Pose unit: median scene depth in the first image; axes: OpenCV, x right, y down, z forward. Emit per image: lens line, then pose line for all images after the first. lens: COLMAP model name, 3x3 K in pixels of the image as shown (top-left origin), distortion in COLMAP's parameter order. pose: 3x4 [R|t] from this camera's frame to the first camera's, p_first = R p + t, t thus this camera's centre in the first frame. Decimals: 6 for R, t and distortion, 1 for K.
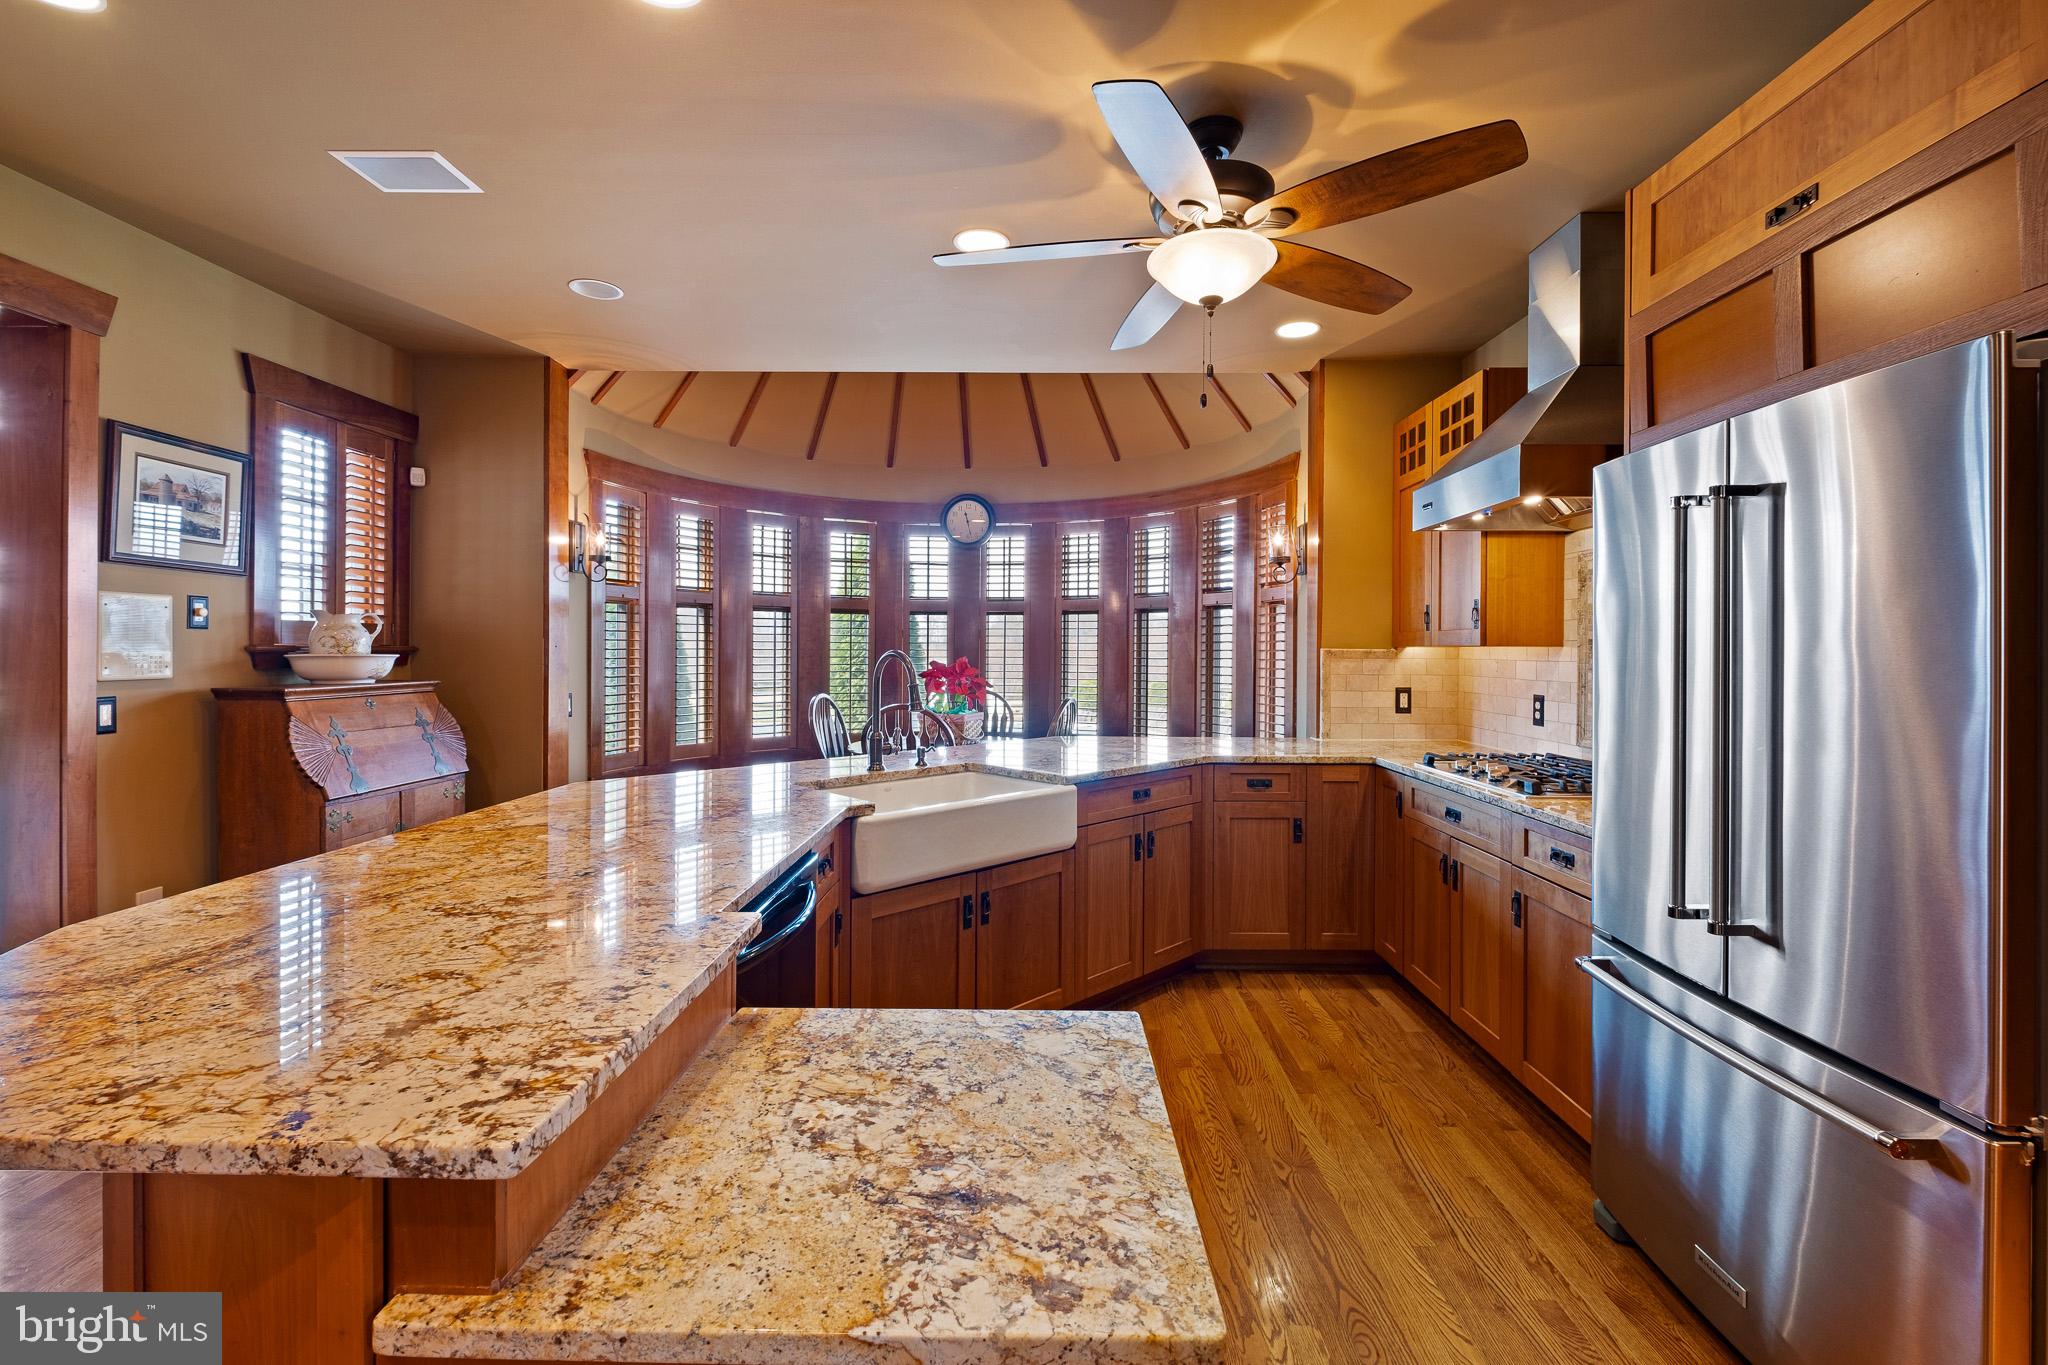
lens RADIAL K [[885.7, 0, 1030.9], [0, 885.7, 656.9], [0, 0, 1]] dist [0.002096, -0.006077]
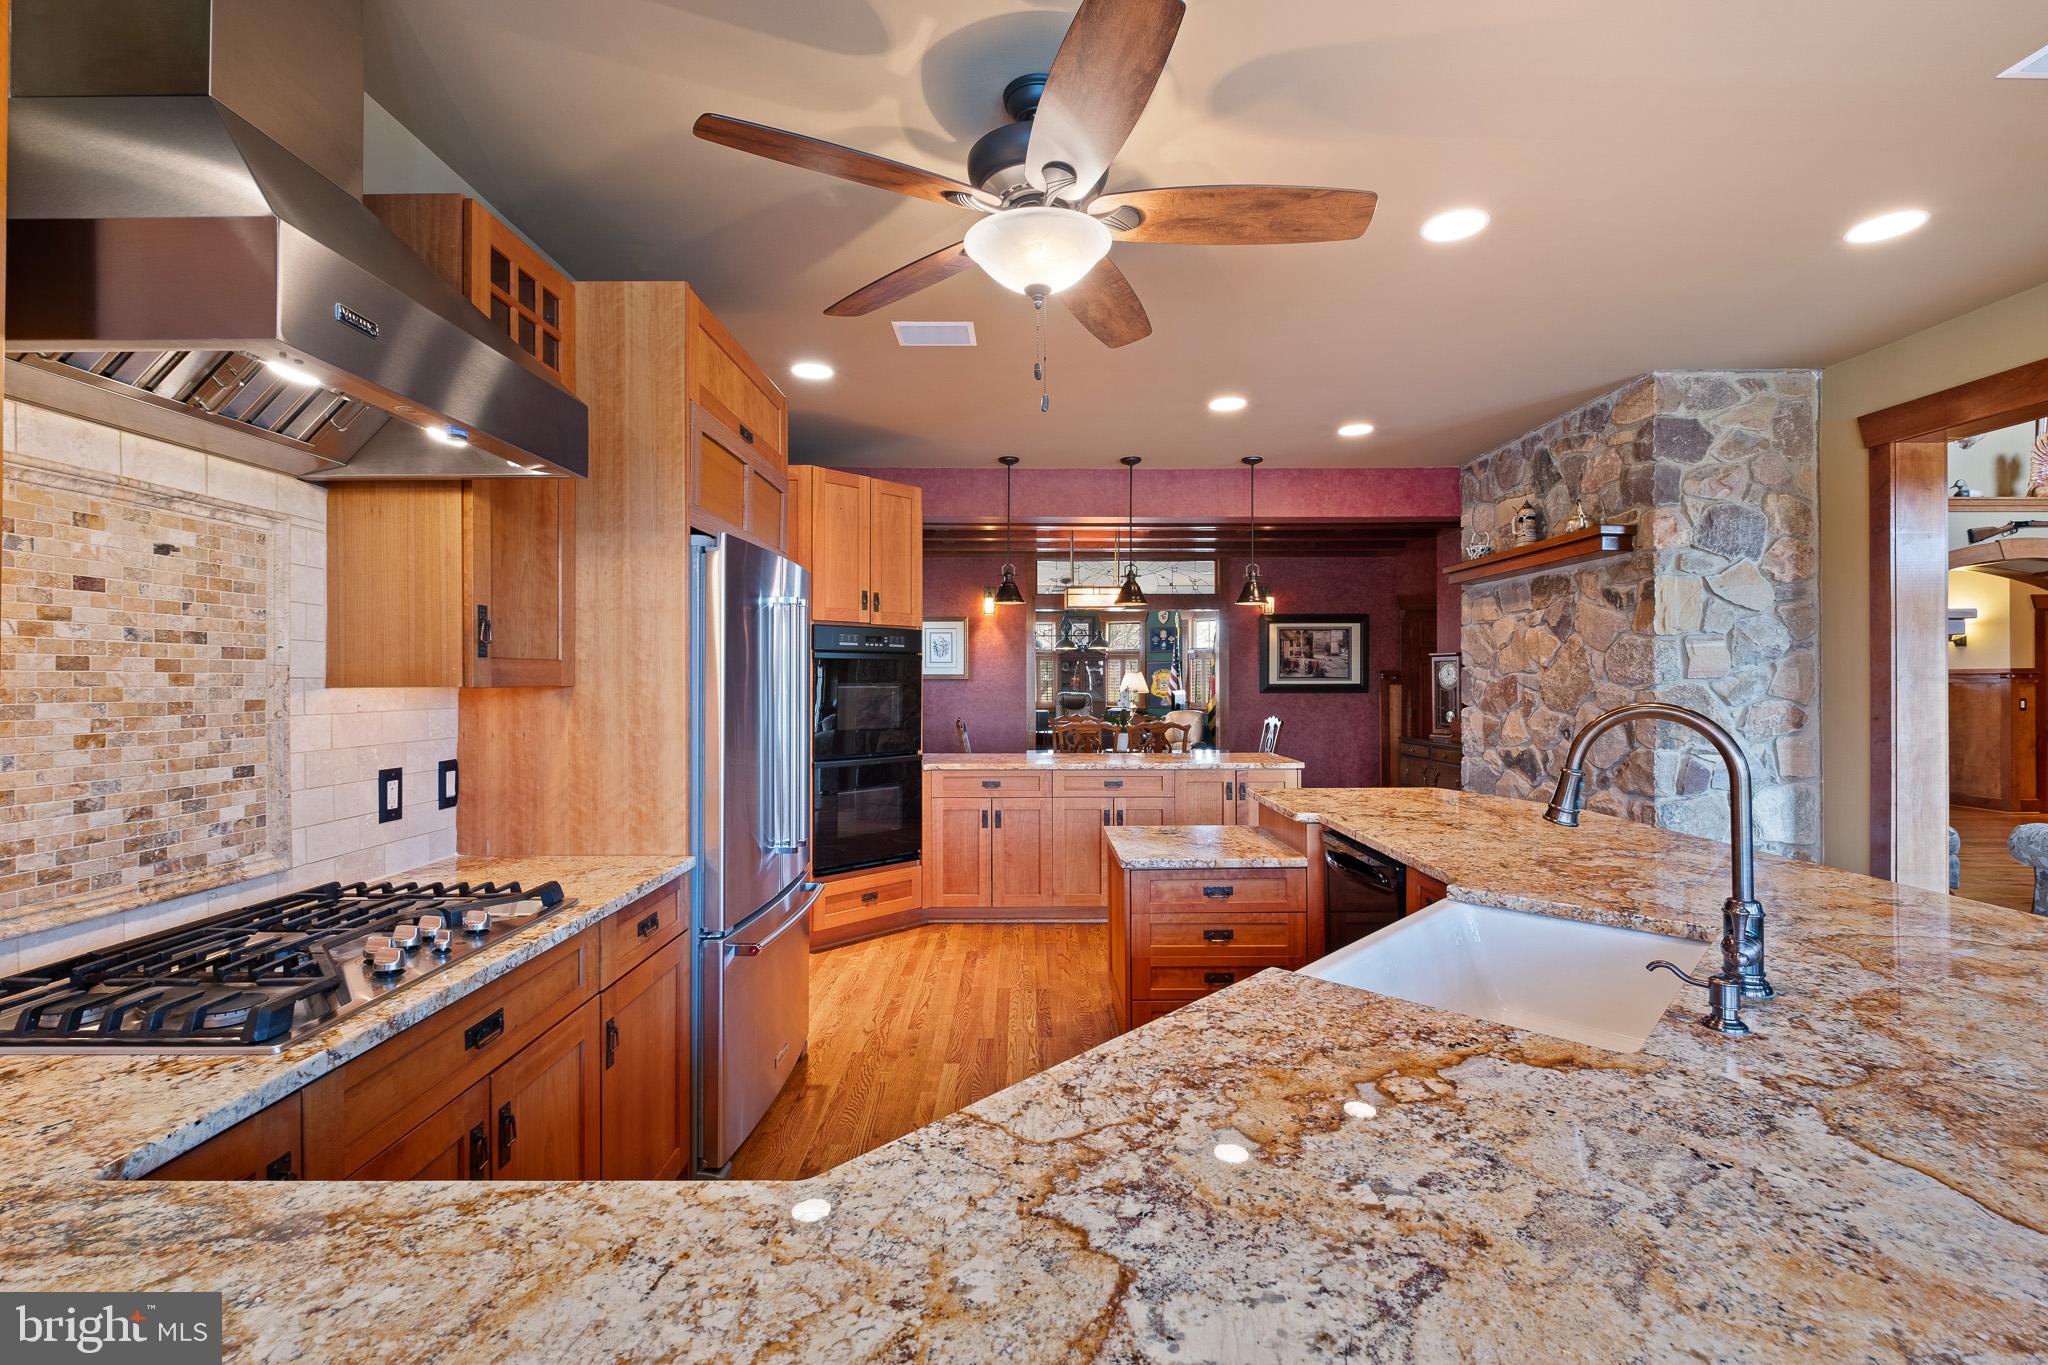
lens RADIAL K [[876.1, 0, 1032.1], [0, 876.1, 678.0], [0, 0, 1]] dist [0.003777, -0.006128]
pose [[-0.999835, -0.003187, -0.017888, 0.126397], [-0.003243, 0.999990, 0.003106, -0.015059], [0.017878, 0.003163, -0.999835, 1.048048]]
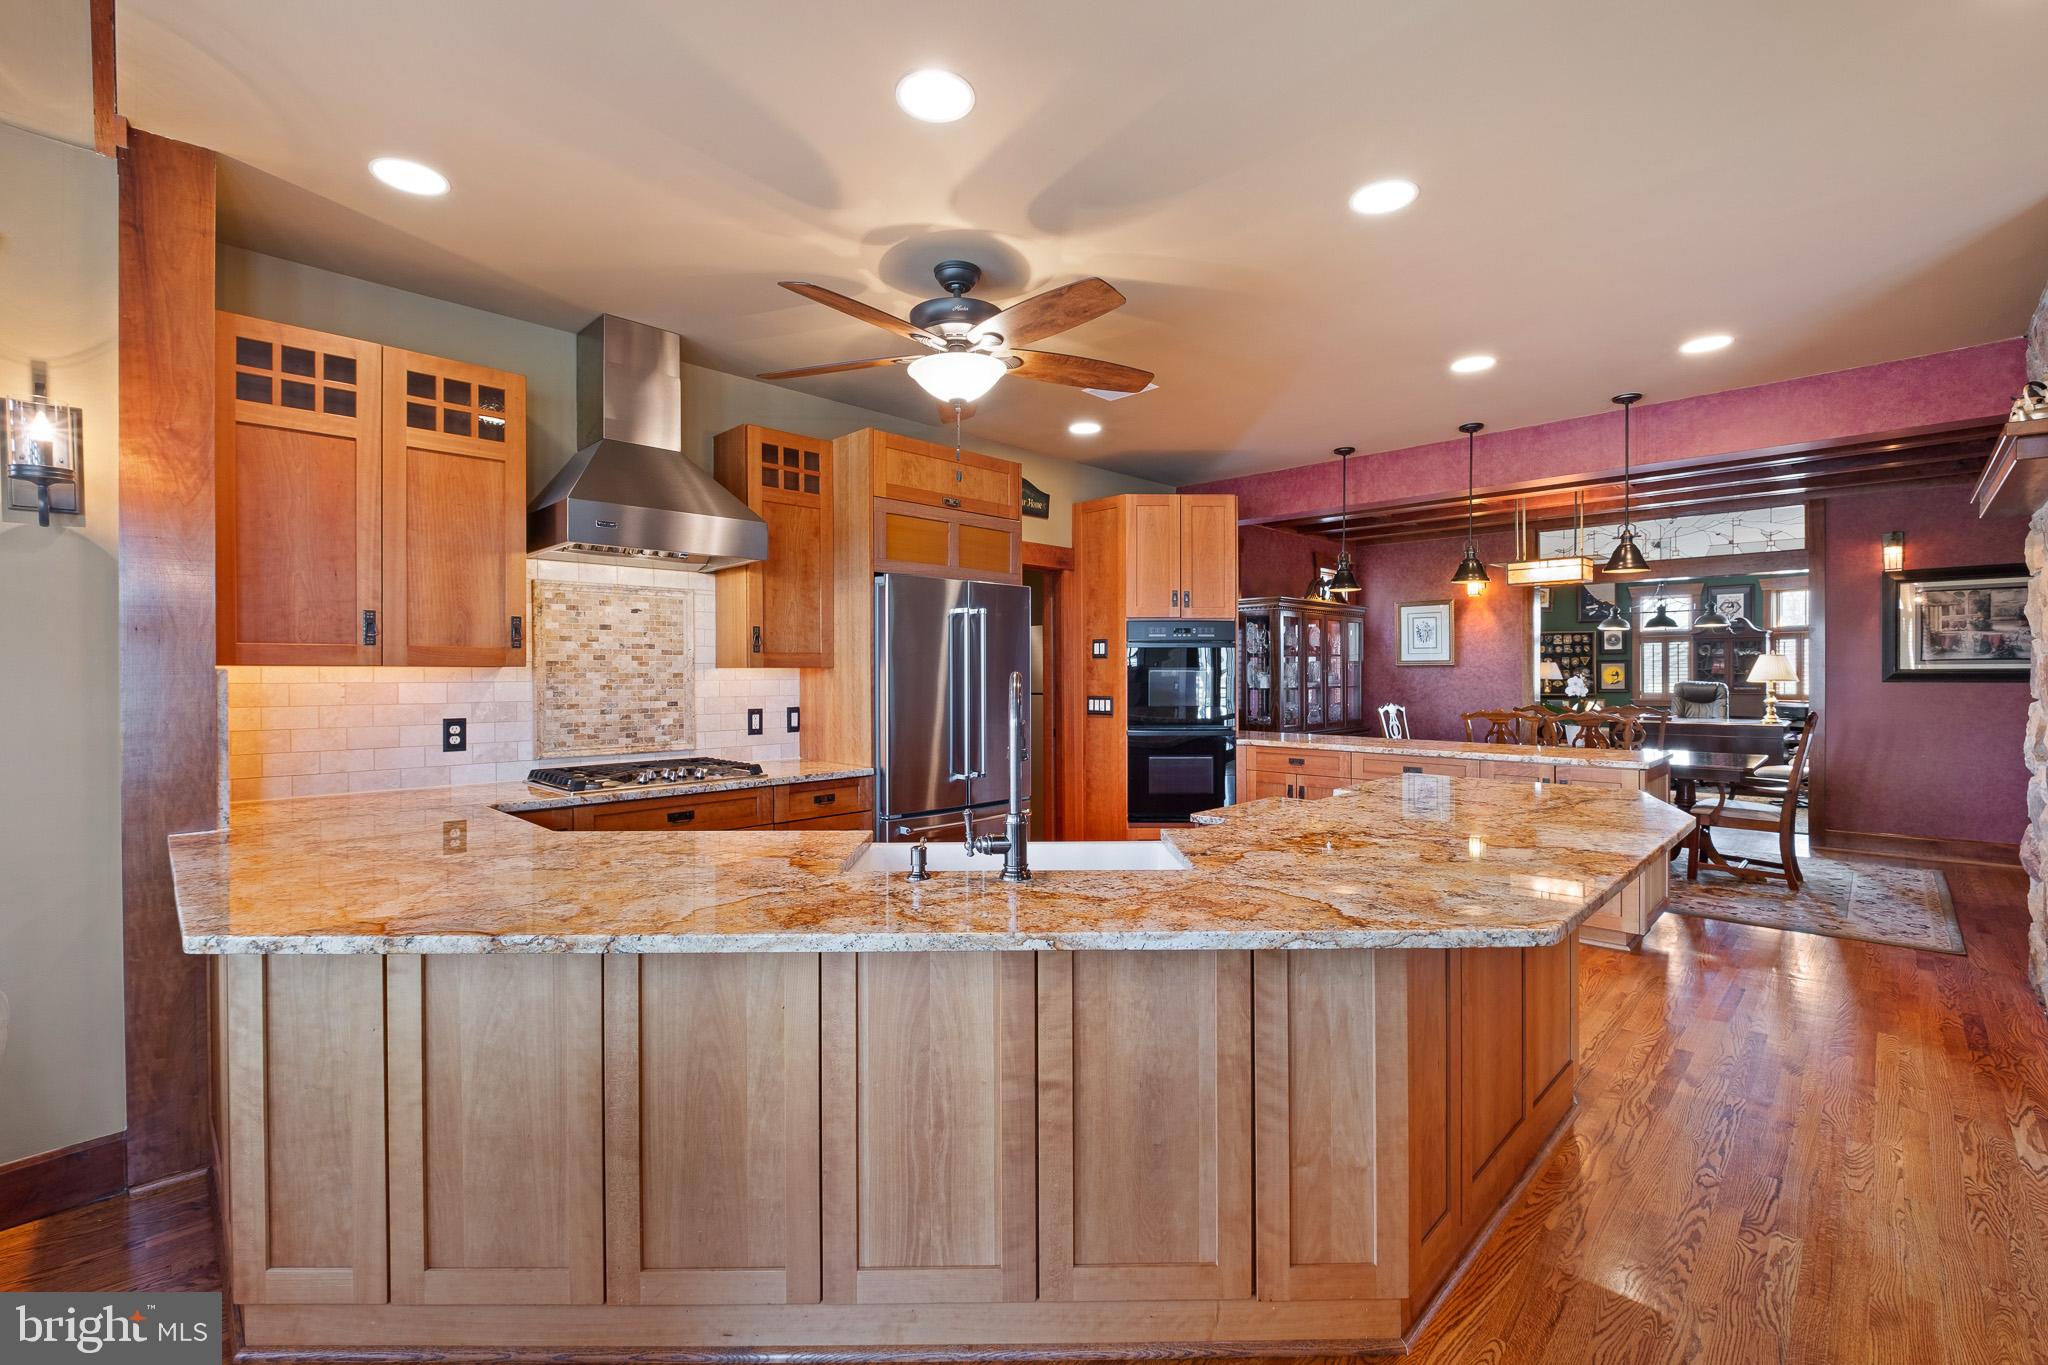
lens RADIAL K [[876.1, 0, 1032.1], [0, 876.1, 678.0], [0, 0, 1]] dist [0.003777, -0.006128]
pose [[-0.722884, -0.006582, 0.690938, -0.429389], [0.004440, 0.999890, 0.014171, -0.008580], [-0.690955, 0.013311, -0.722775, 1.047220]]
